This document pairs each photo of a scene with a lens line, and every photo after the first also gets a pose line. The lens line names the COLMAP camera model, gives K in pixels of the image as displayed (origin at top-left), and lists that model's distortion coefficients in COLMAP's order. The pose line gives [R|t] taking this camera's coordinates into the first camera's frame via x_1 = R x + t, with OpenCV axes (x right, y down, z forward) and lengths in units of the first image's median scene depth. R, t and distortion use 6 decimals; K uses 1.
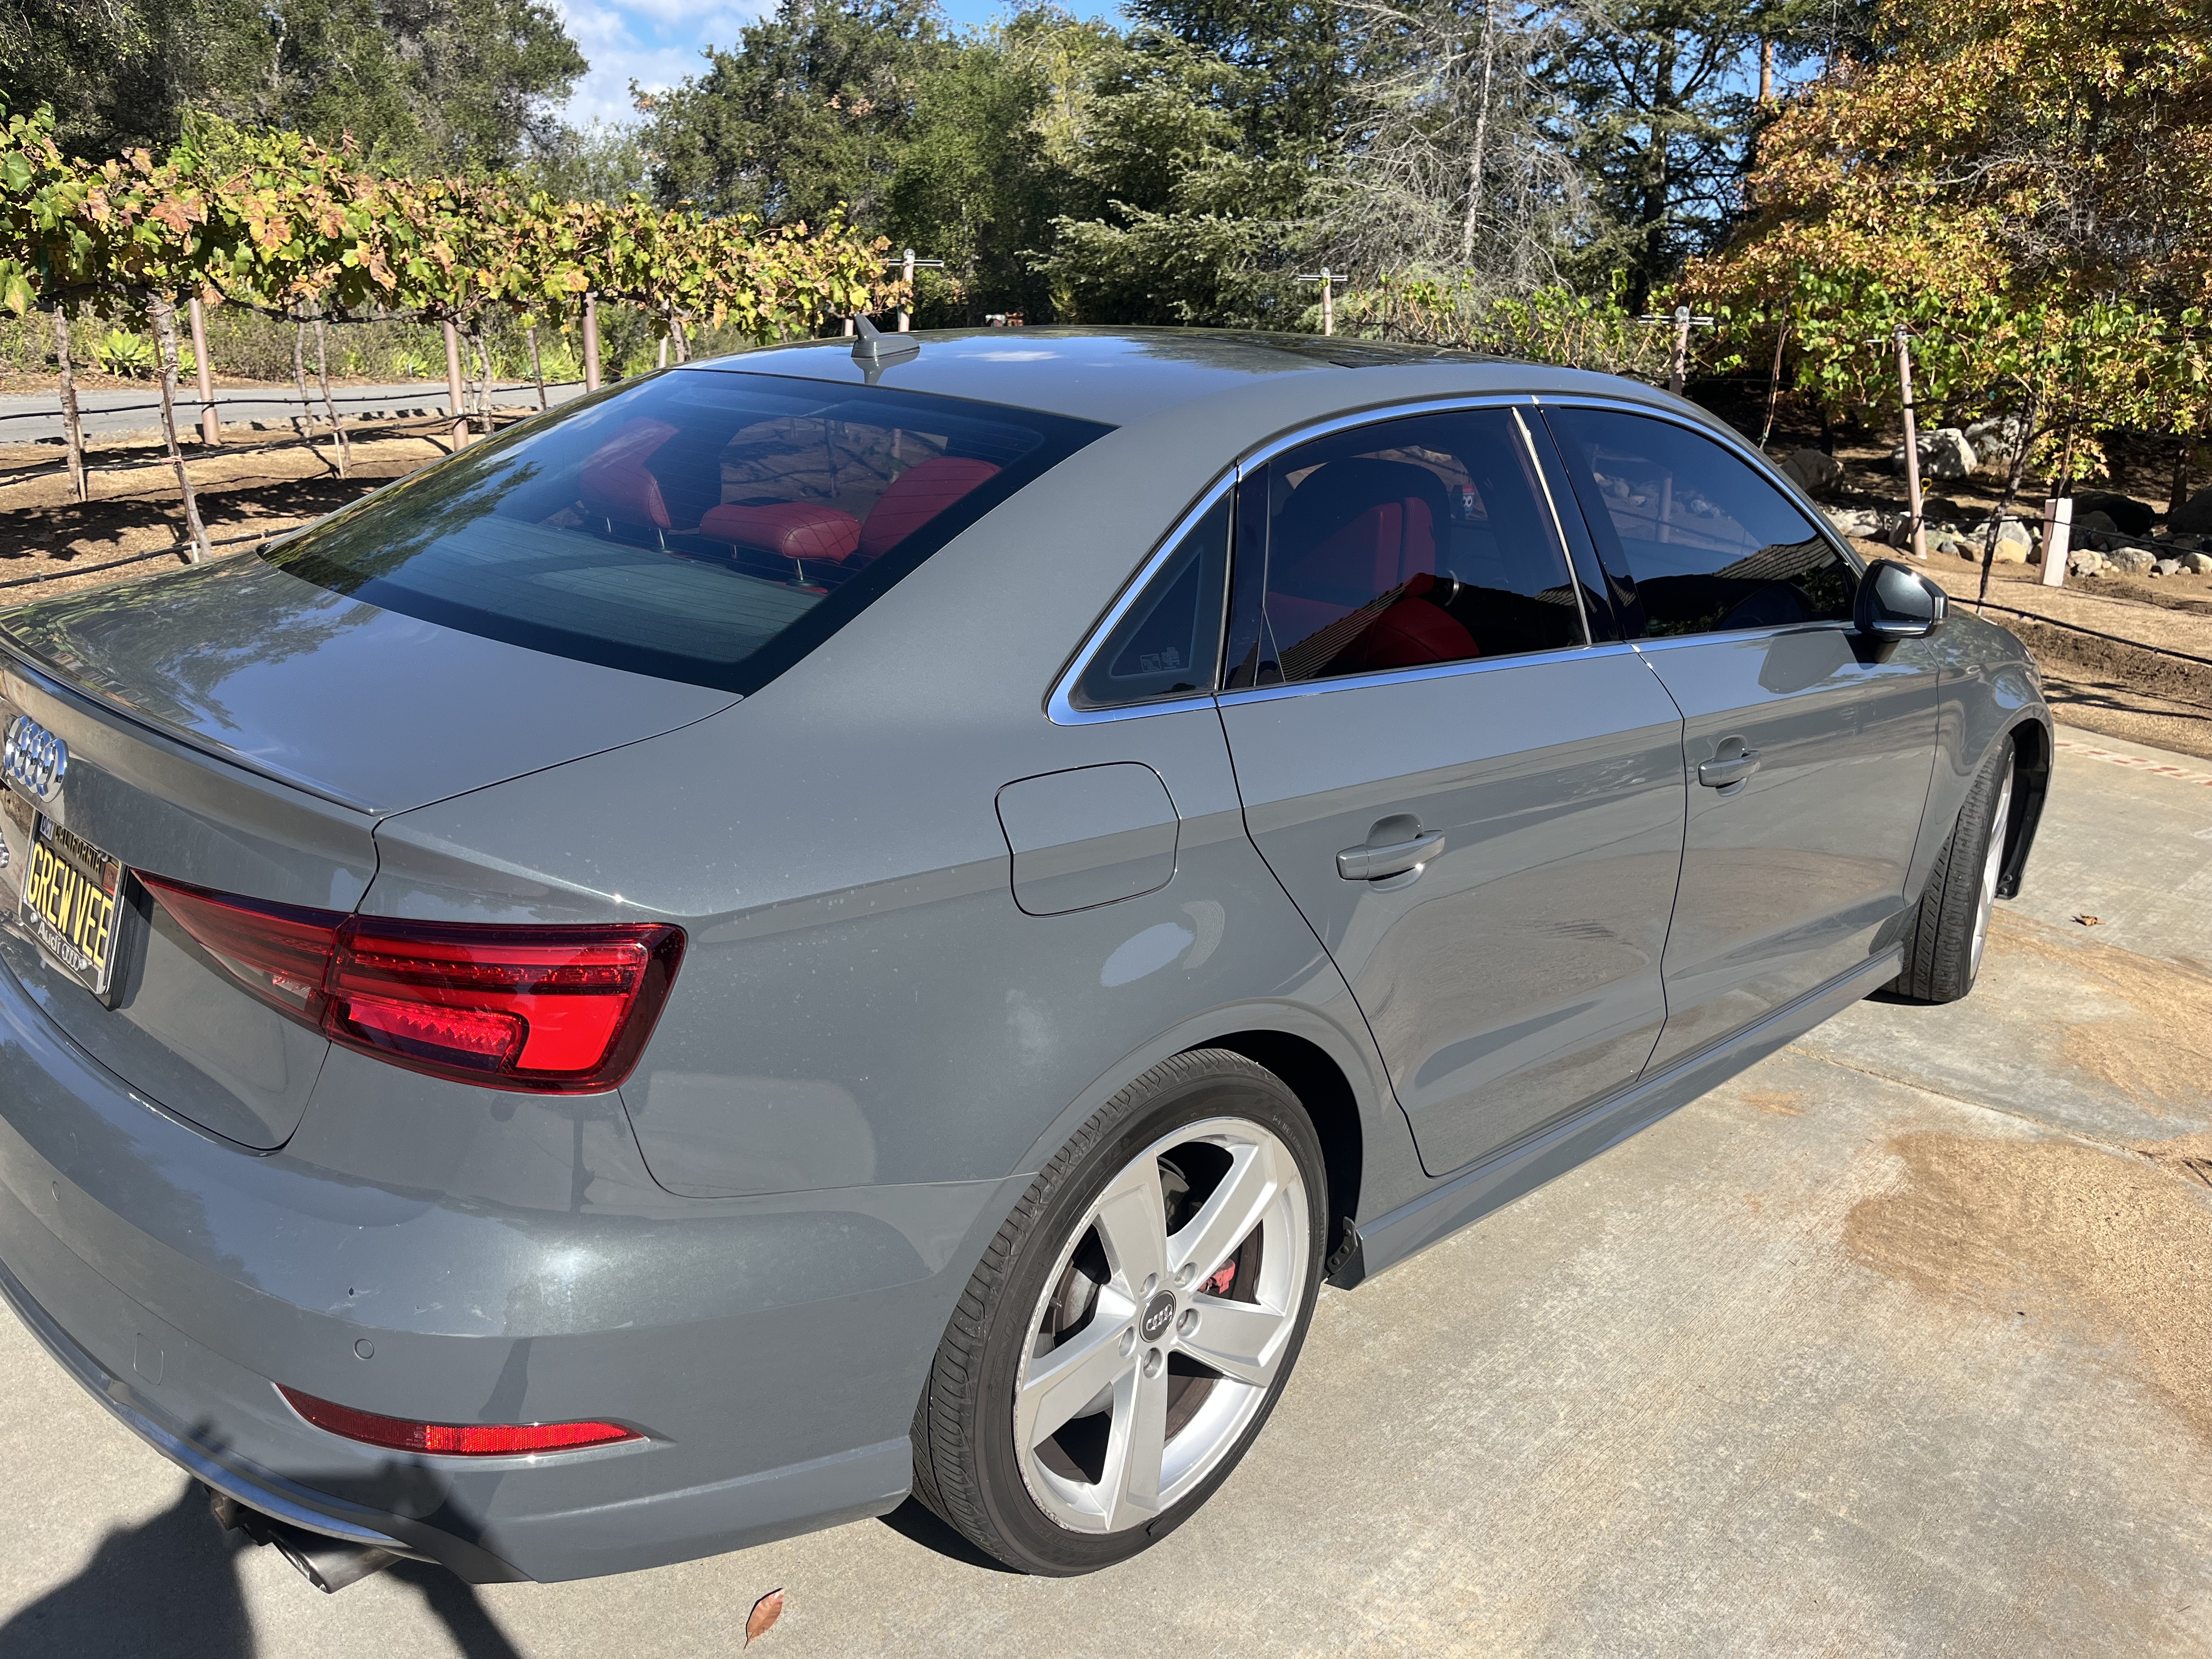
lens RADIAL K [[1421.5, 0, 1106.0], [0, 1421.5, 829.5], [0, 0, 1]] dist [-0.033523, 0.006175]
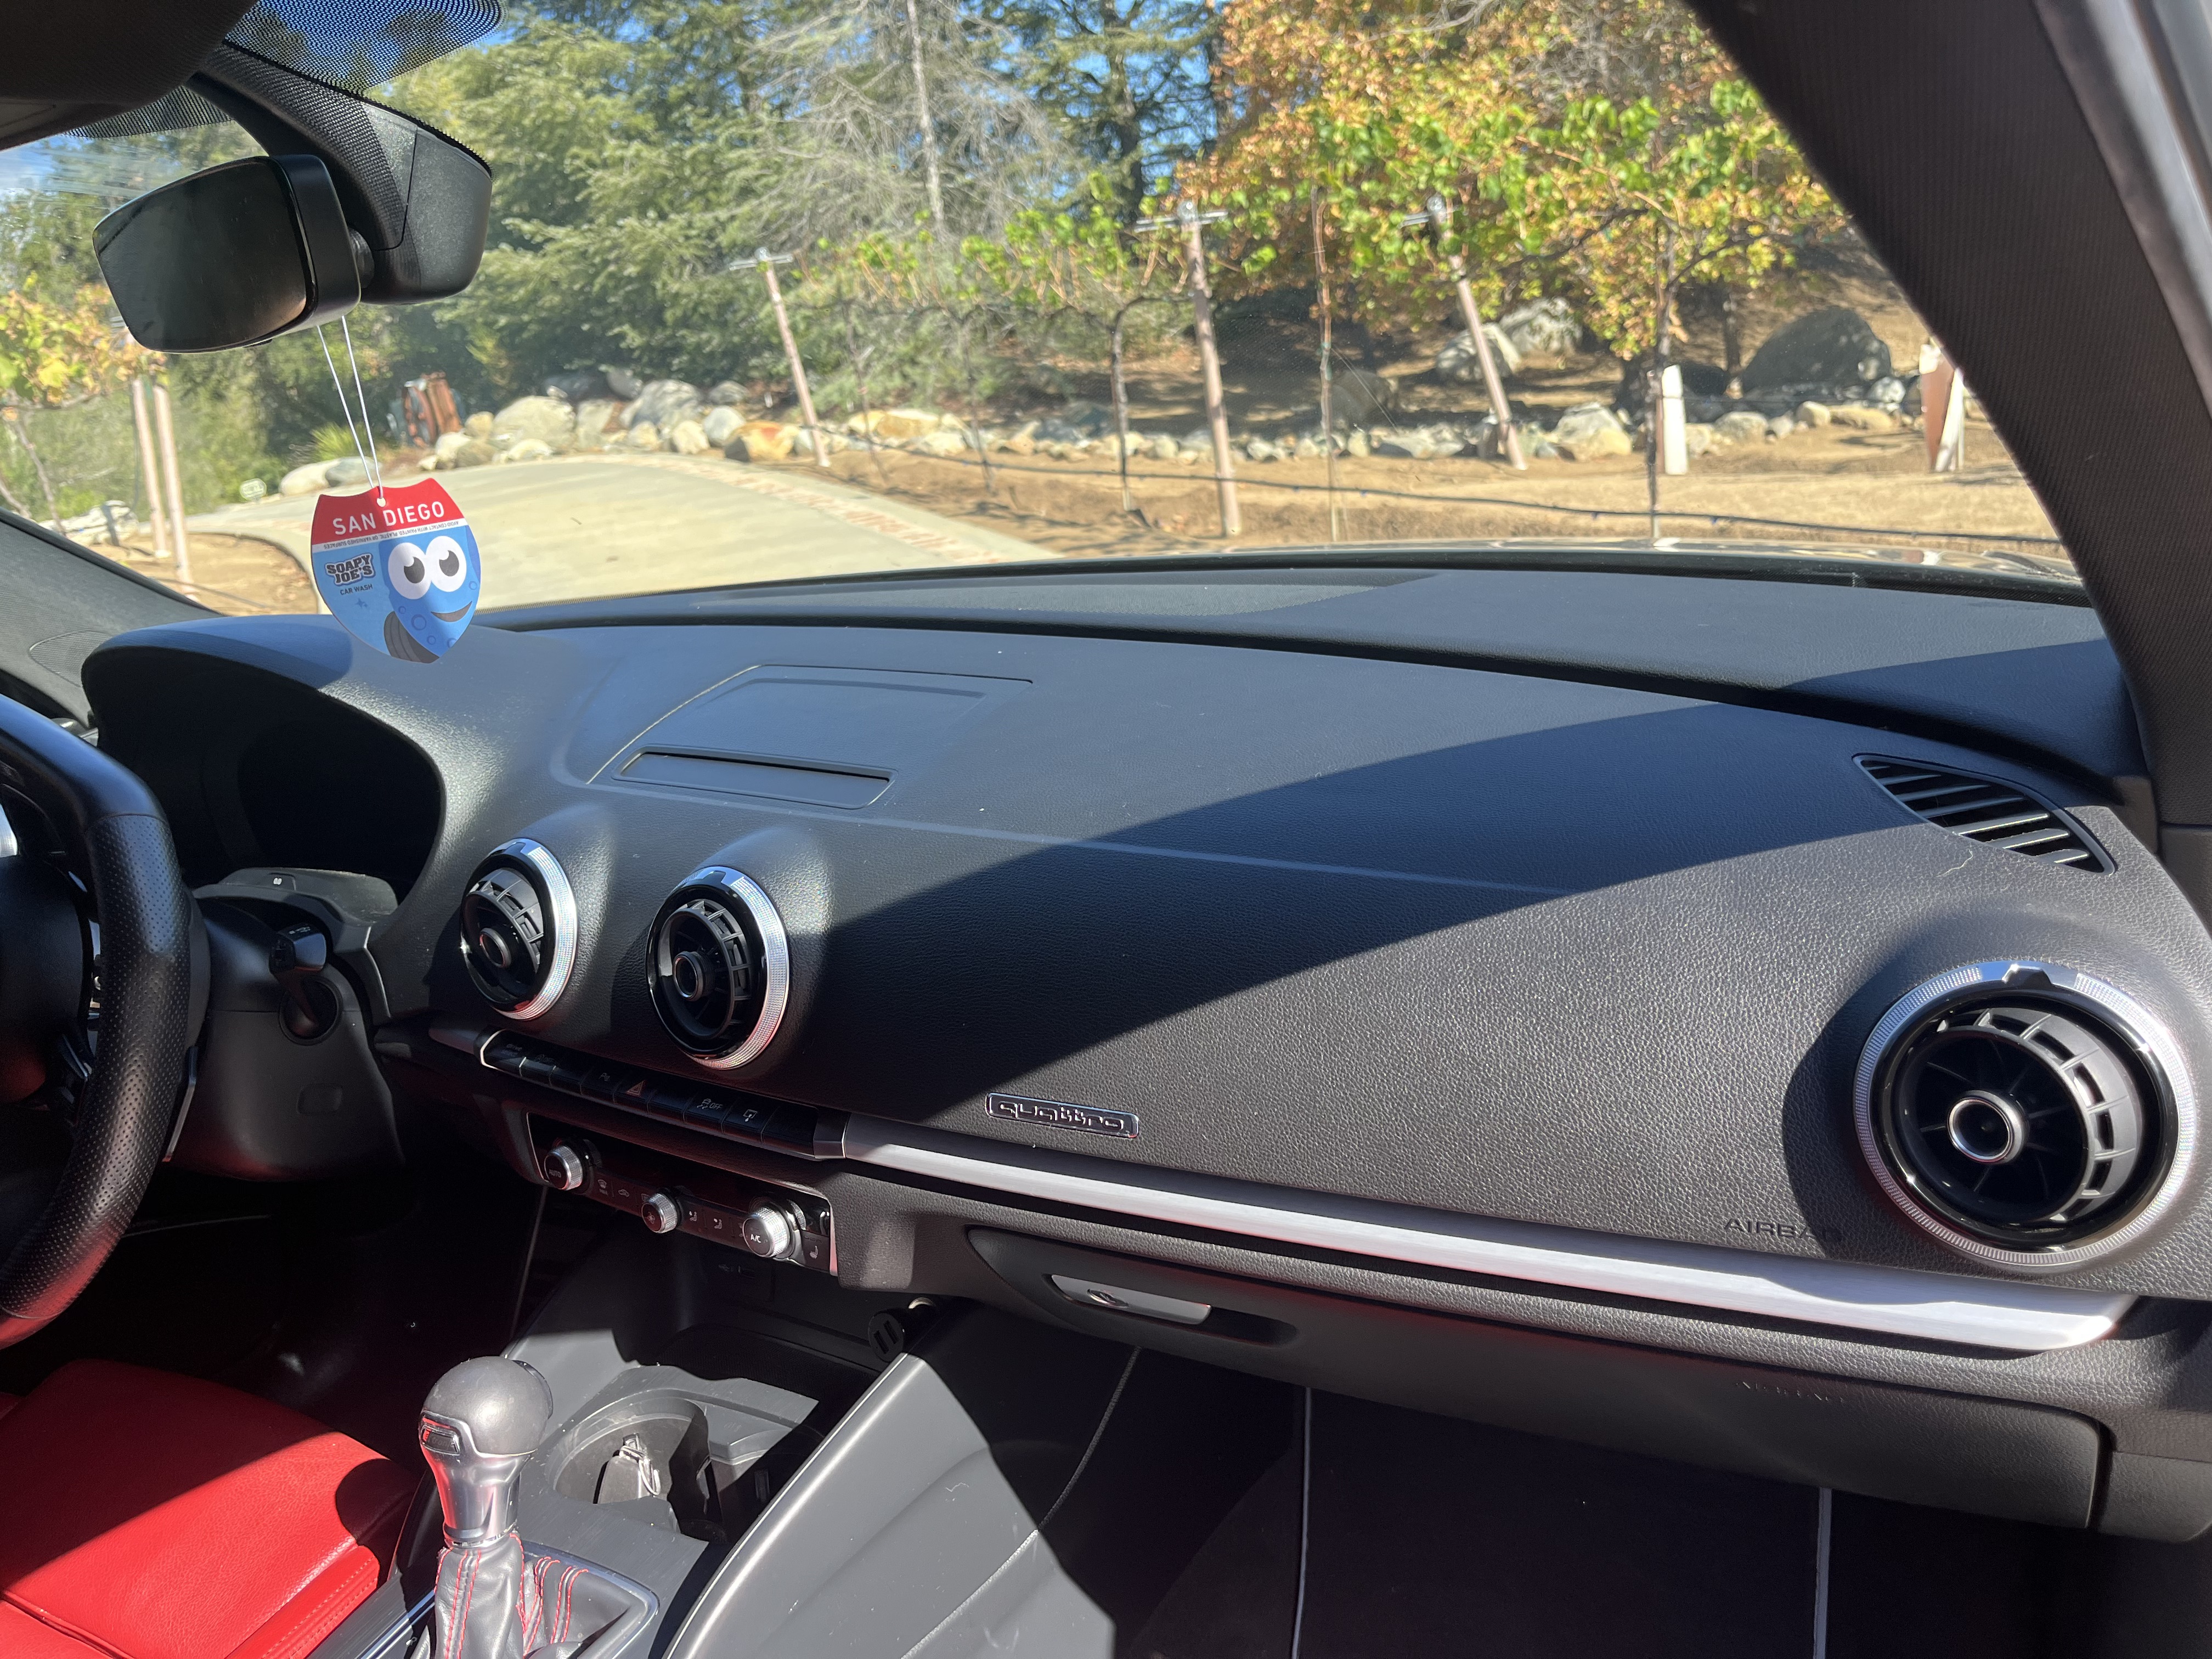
lens RADIAL K [[1421.5, 0, 1106.0], [0, 1421.5, 829.5], [0, 0, 1]] dist [-0.033523, 0.006175]
pose [[0.941660, -0.233361, 0.242526, 0.056082], [0.236682, 0.971459, 0.015781, -0.033829], [-0.239287, 0.042541, 0.970017, 0.152030]]
